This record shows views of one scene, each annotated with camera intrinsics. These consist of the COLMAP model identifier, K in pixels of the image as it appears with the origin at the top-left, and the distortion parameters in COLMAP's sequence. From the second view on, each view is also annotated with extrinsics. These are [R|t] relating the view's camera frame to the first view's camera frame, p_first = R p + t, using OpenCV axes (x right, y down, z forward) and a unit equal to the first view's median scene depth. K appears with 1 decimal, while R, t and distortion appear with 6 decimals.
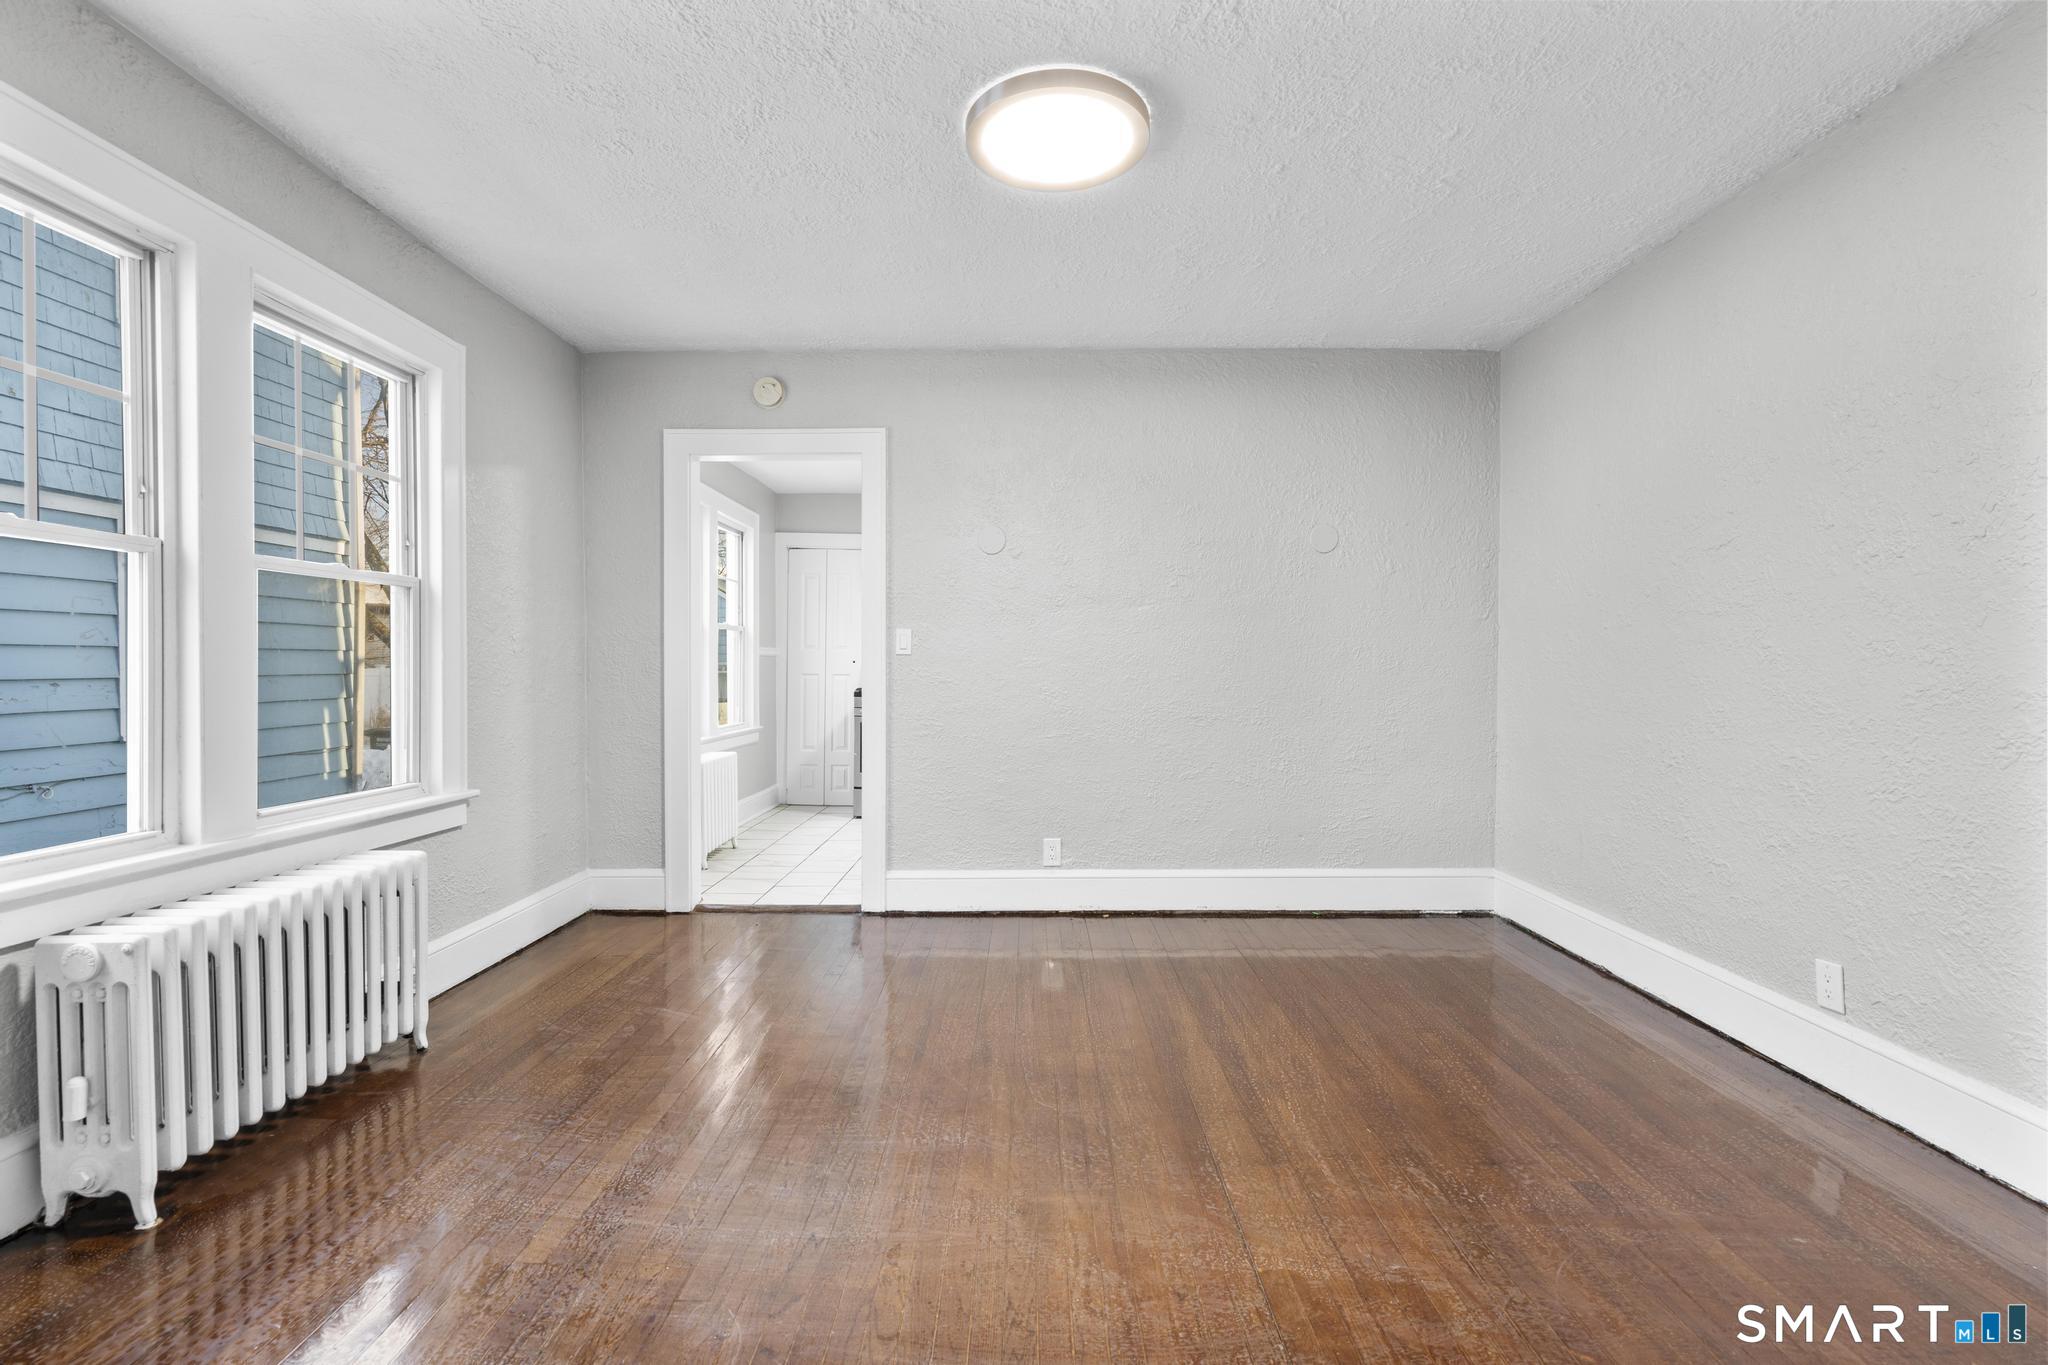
lens RADIAL K [[919.4, 0, 1023.4], [0, 919.4, 673.7], [0, 0, 1]] dist [-0.005207, 0.001101]
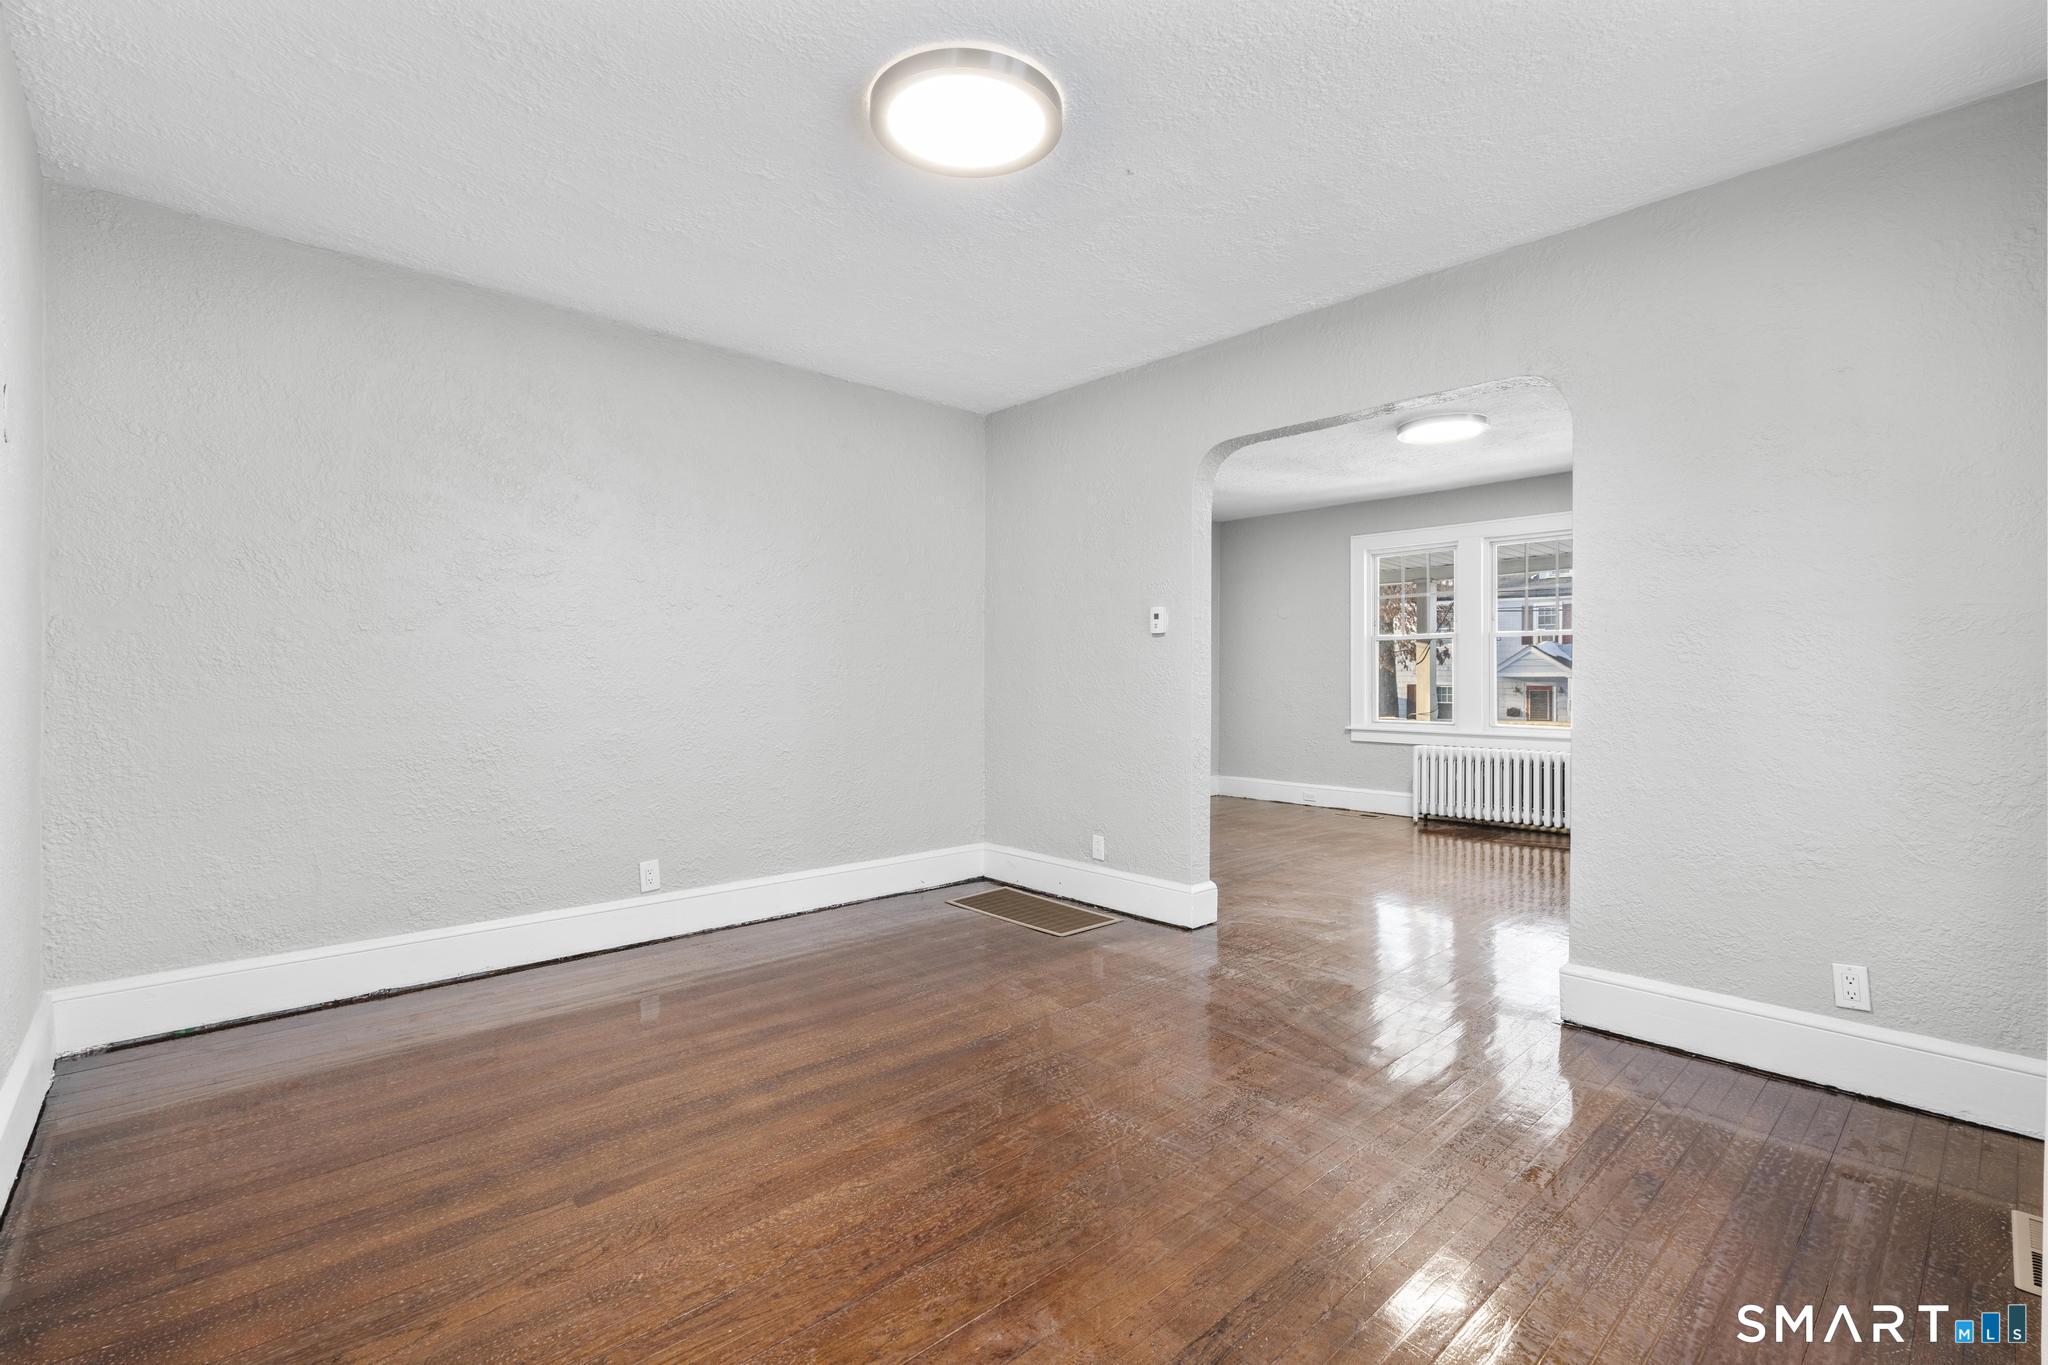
lens RADIAL K [[919.4, 0, 1023.4], [0, 919.4, 673.7], [0, 0, 1]] dist [-0.005207, 0.001101]
pose [[-0.681494, -0.000717, 0.731823, -0.734653], [0.005163, 0.999970, 0.005788, -0.011334], [-0.731805, 0.007722, -0.681470, 1.679993]]
